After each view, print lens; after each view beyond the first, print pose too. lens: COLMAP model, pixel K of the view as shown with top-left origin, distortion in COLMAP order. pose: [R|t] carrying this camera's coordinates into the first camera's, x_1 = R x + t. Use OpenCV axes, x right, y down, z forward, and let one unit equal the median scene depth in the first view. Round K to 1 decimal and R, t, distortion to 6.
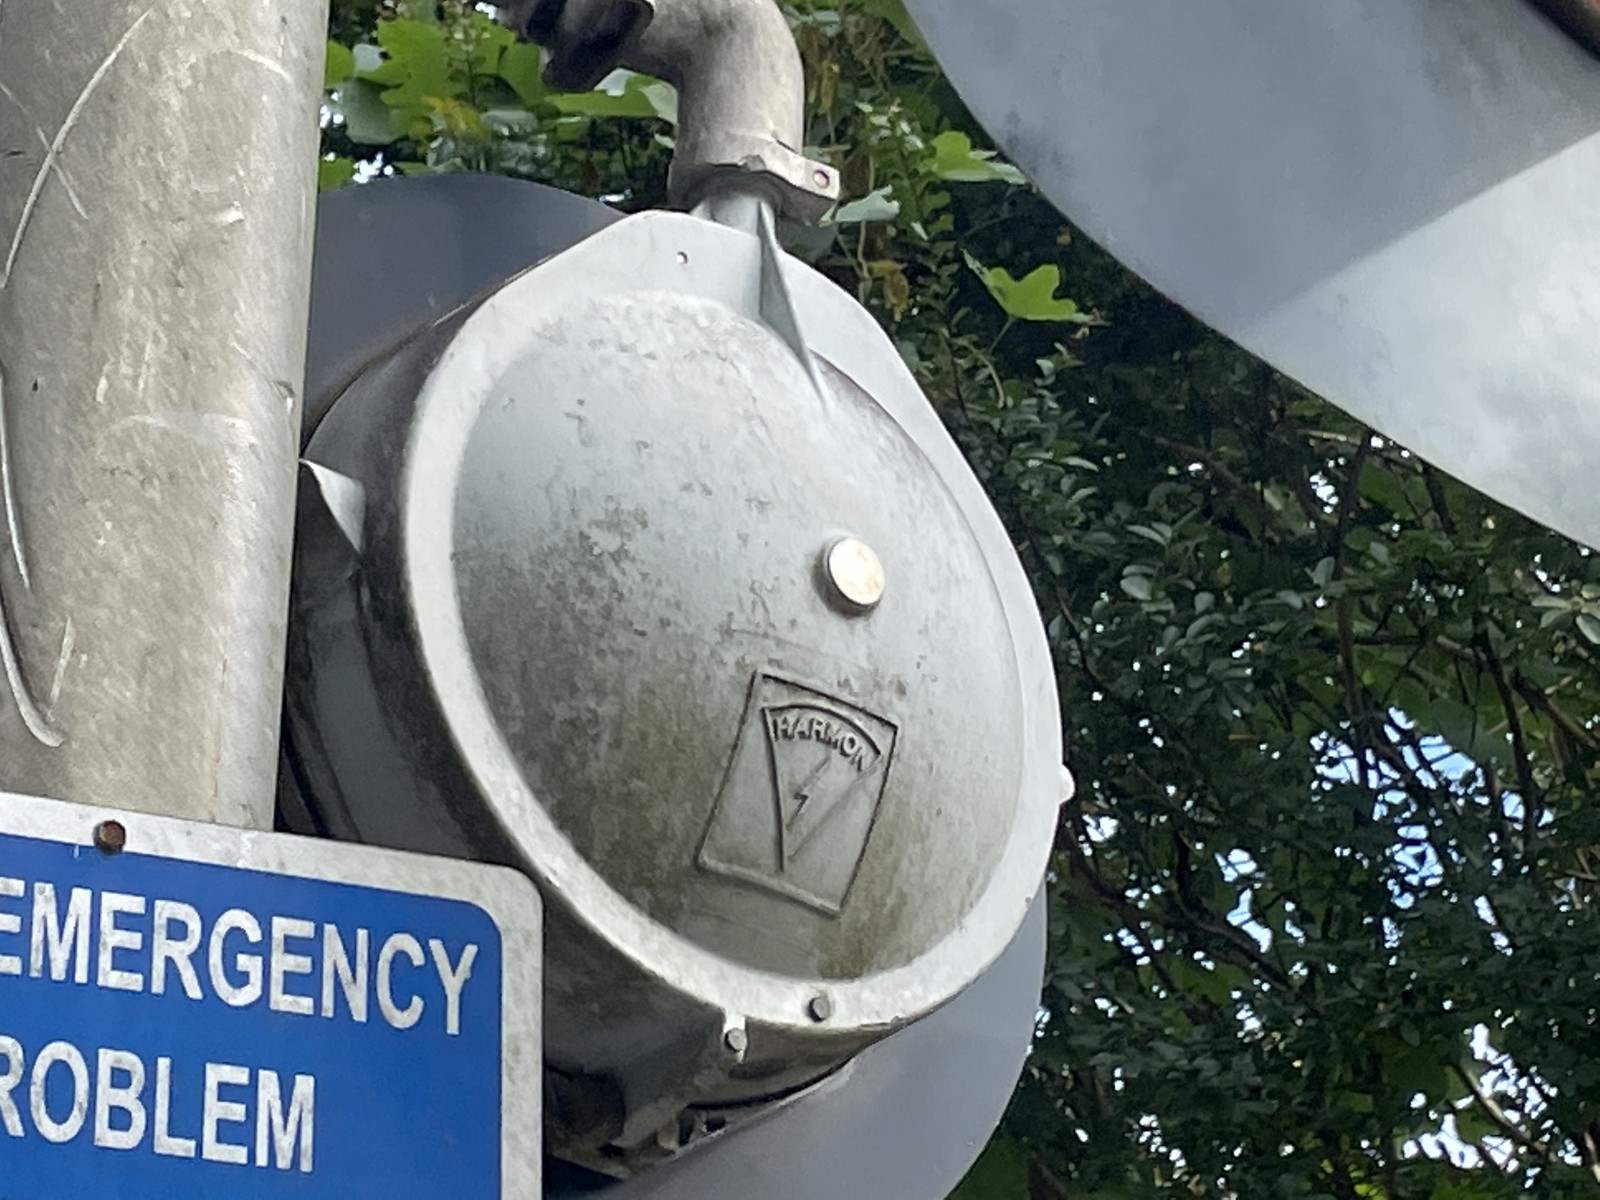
lens RADIAL K [[5038.0, 0, 793.6], [0, 5038.0, 600.6], [0, 0, 1]] dist [0.226579, 0.000000]
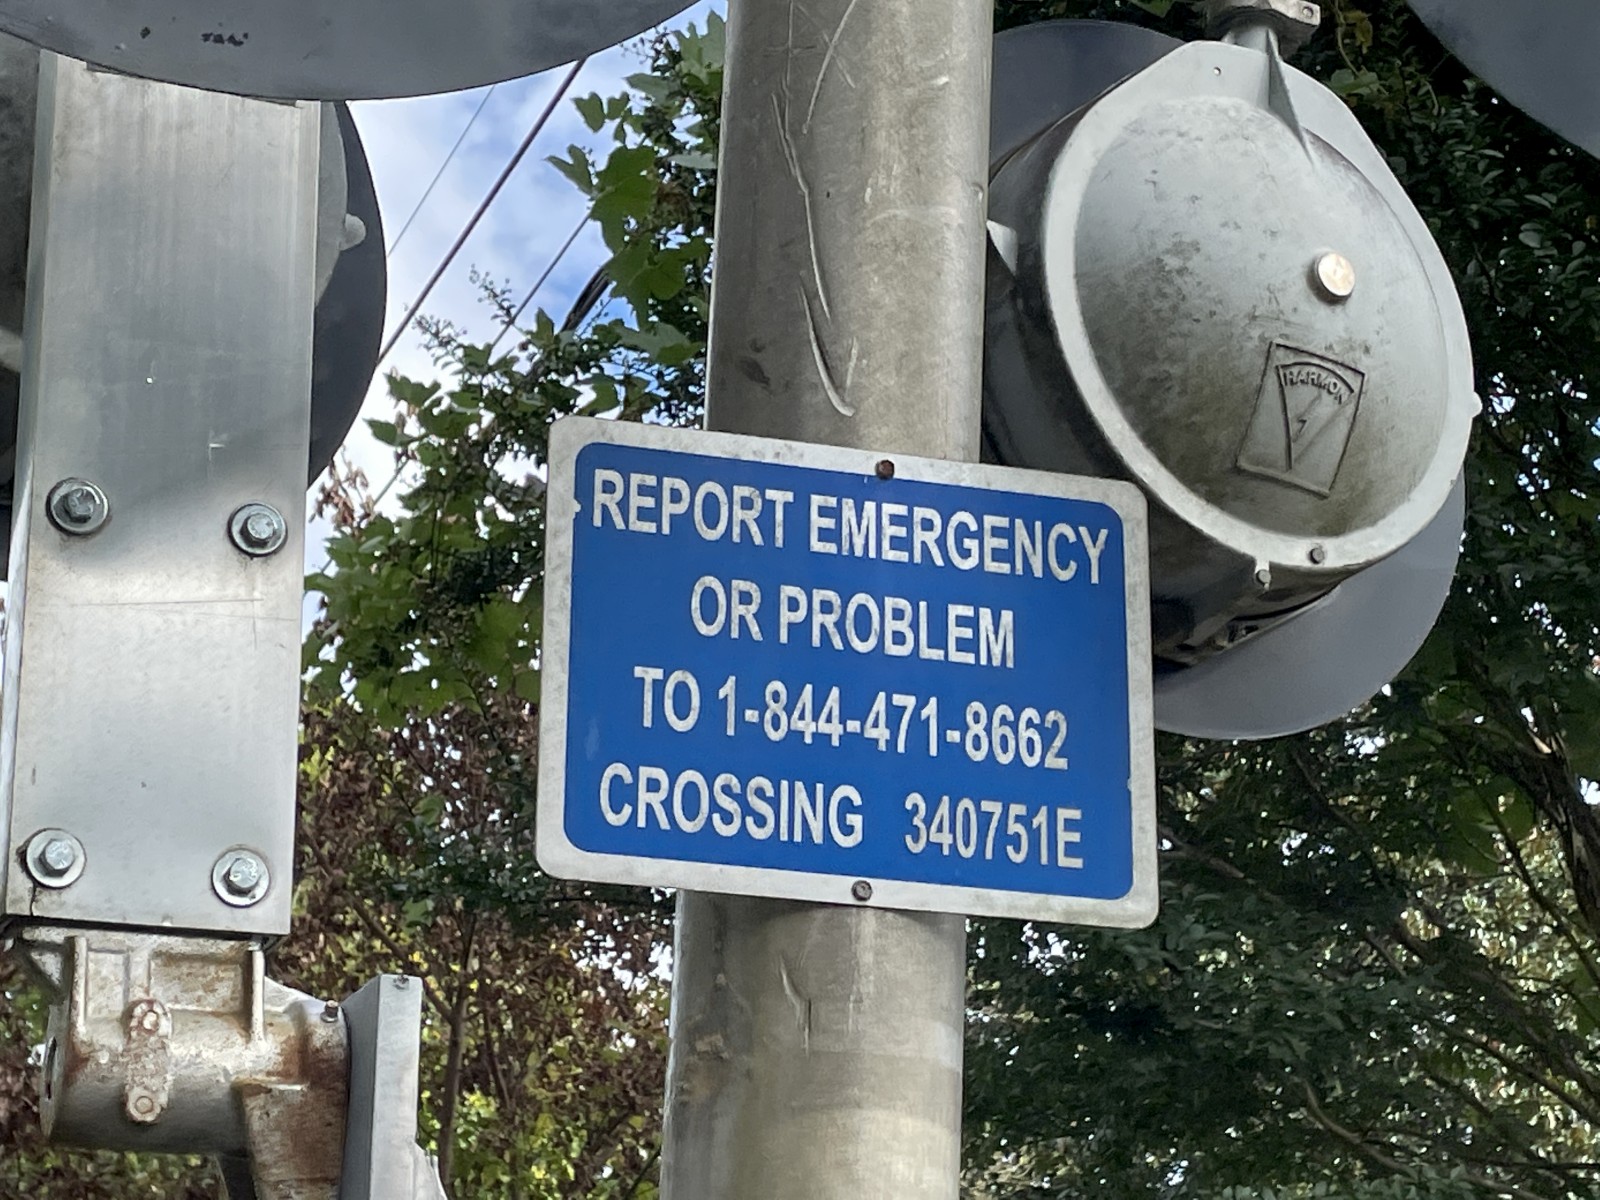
lens RADIAL K [[3607.5, 0, 804.3], [0, 3607.5, 610.8], [0, 0, 1]] dist [0.212174, 0.000000]
pose [[0.991110, -0.022661, -0.131102, -0.005697], [0.035913, 0.994377, 0.099620, -0.020333], [0.128107, -0.103442, 0.986351, -0.136049]]
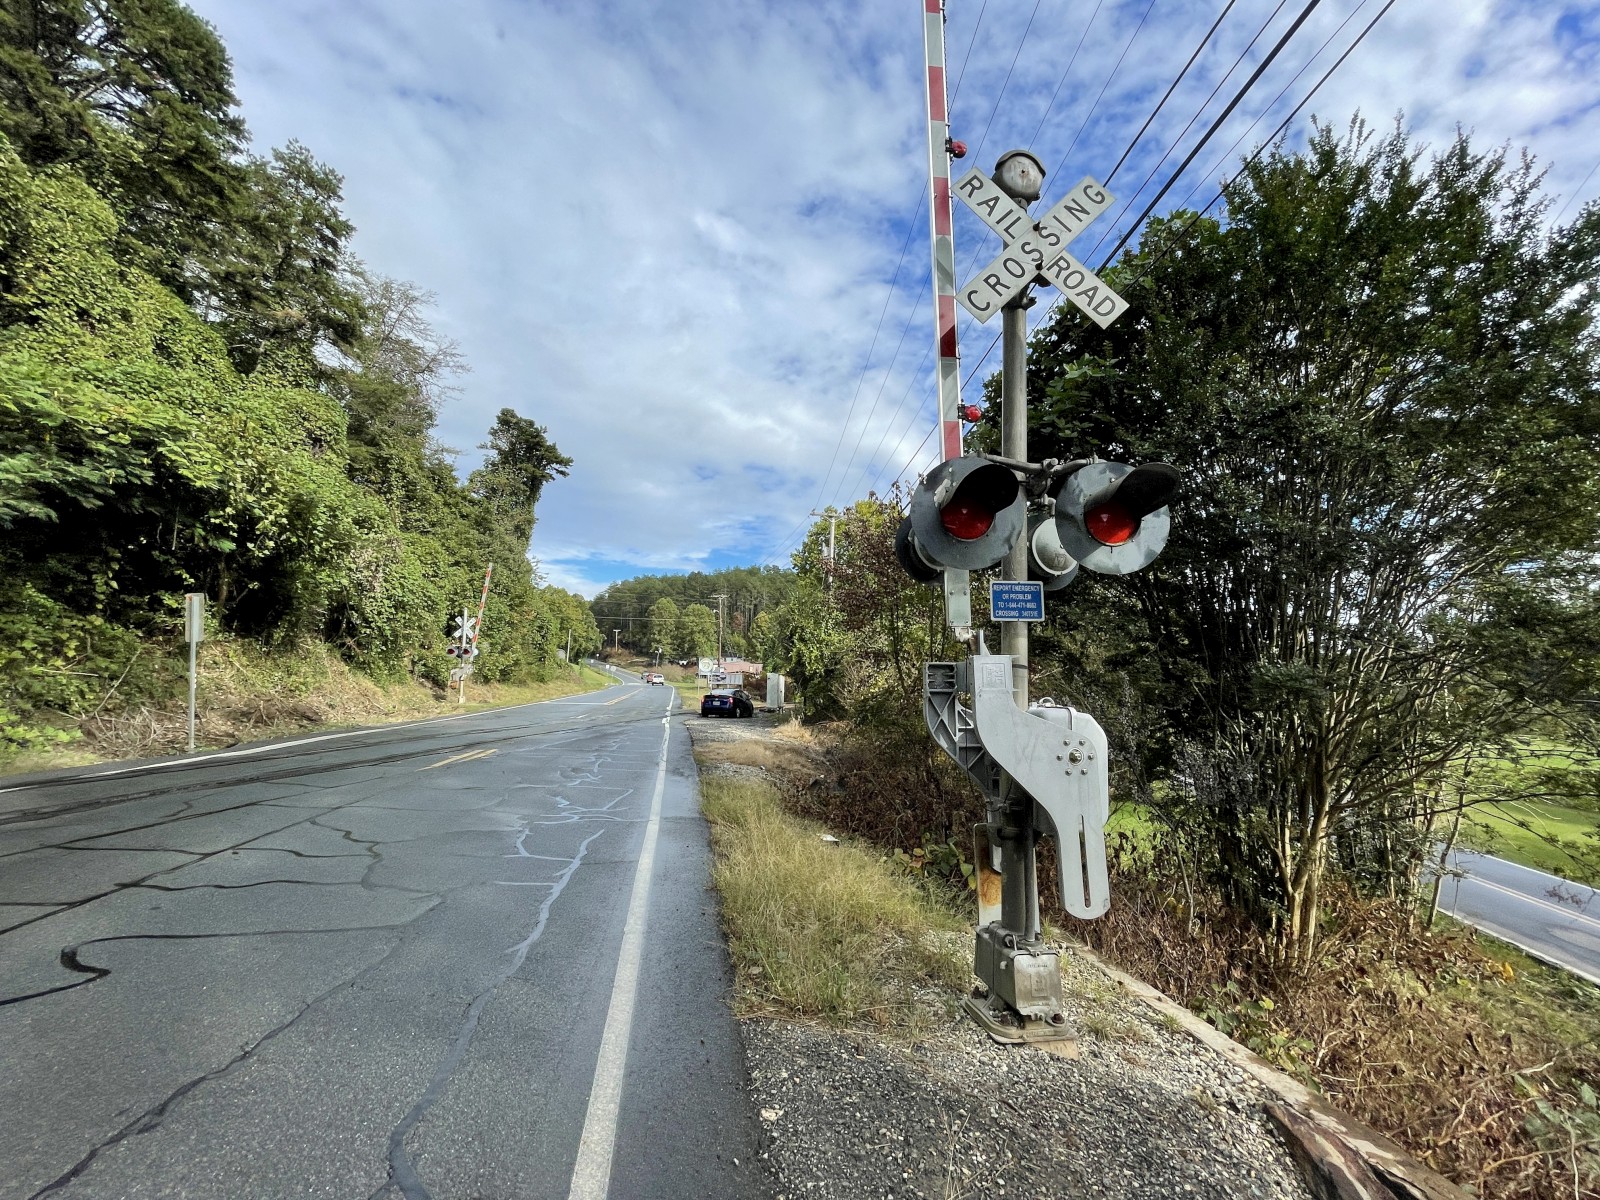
lens RADIAL K [[656.0, 0, 801.1], [0, 656.0, 596.8], [0, 0, 1]] dist [0.000859, -0.000210]
pose [[0.915620, -0.036643, -0.400371, 0.081615], [0.154769, 0.951219, 0.266888, -0.545956], [0.371061, -0.306333, 0.876626, -1.189848]]
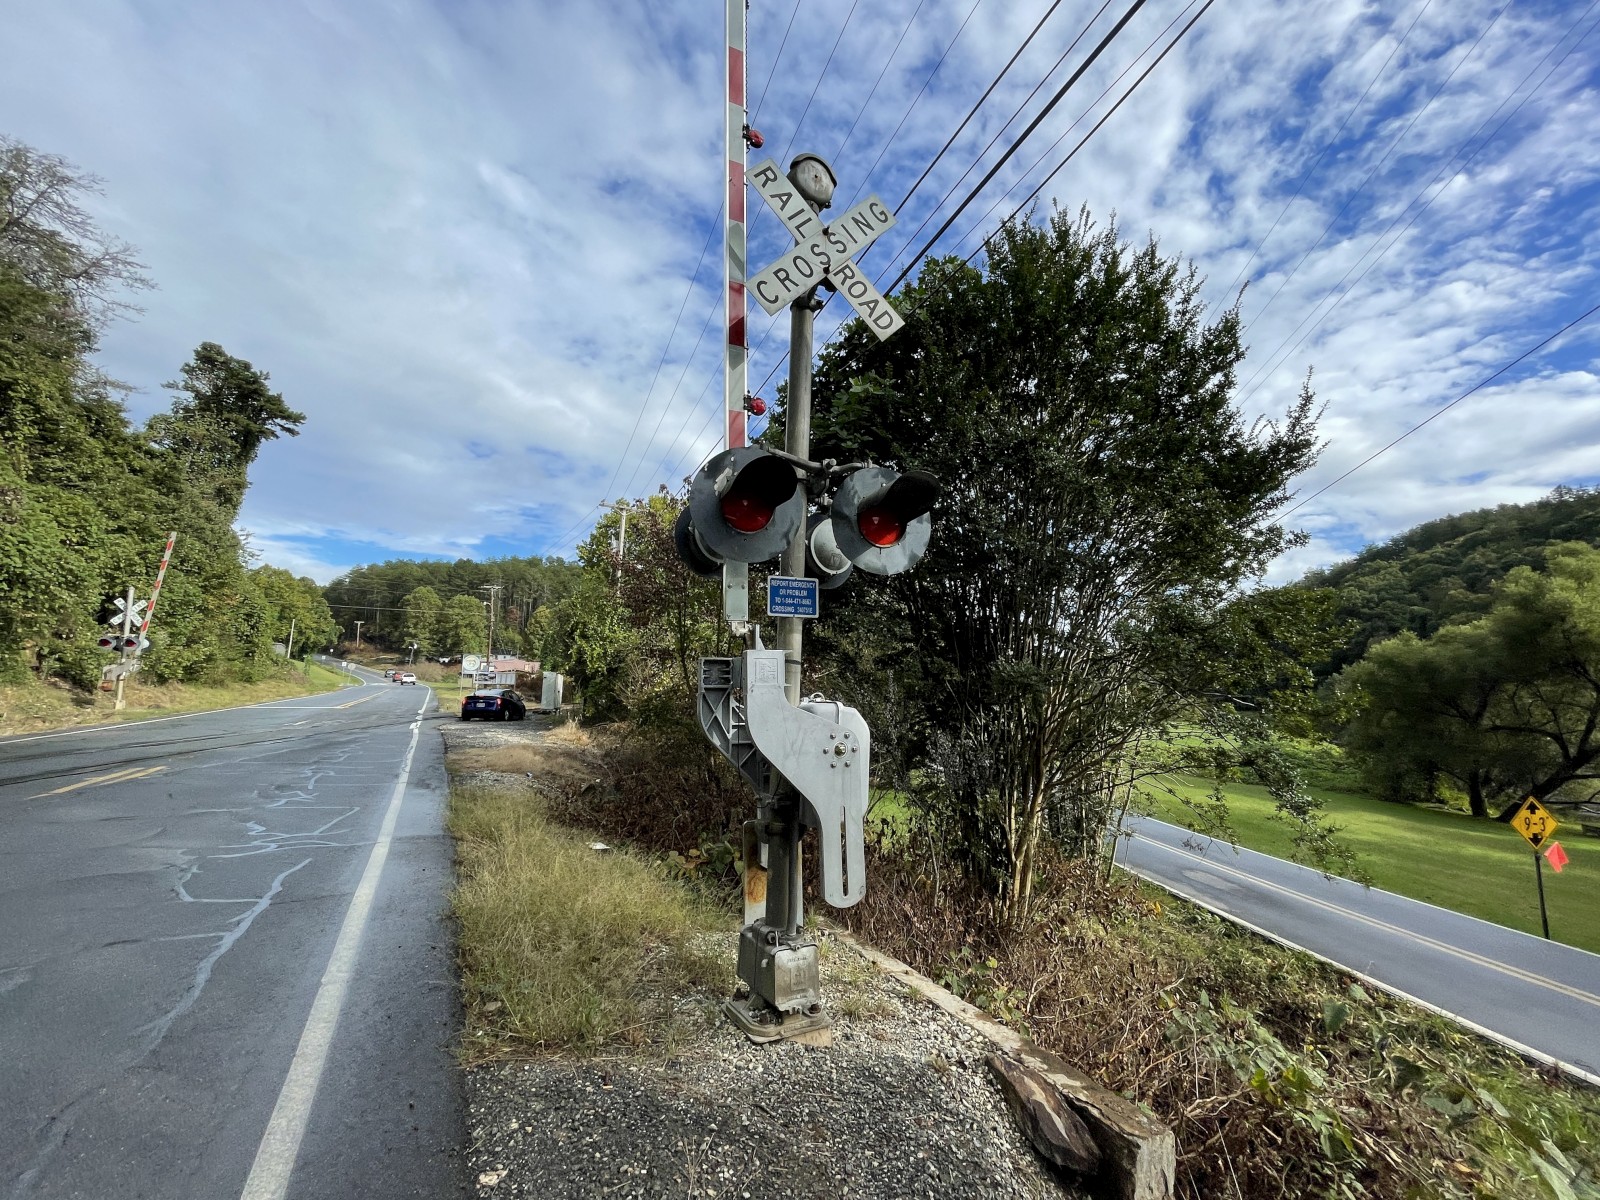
lens RADIAL K [[656.0, 0, 803.6], [0, 656.0, 596.2], [0, 0, 1]] dist [0.000859, -0.000210]
pose [[0.995579, 0.001044, -0.093918, 0.102918], [0.026902, 0.954874, 0.295790, -0.495749], [0.089988, -0.297009, 0.950625, -1.106774]]
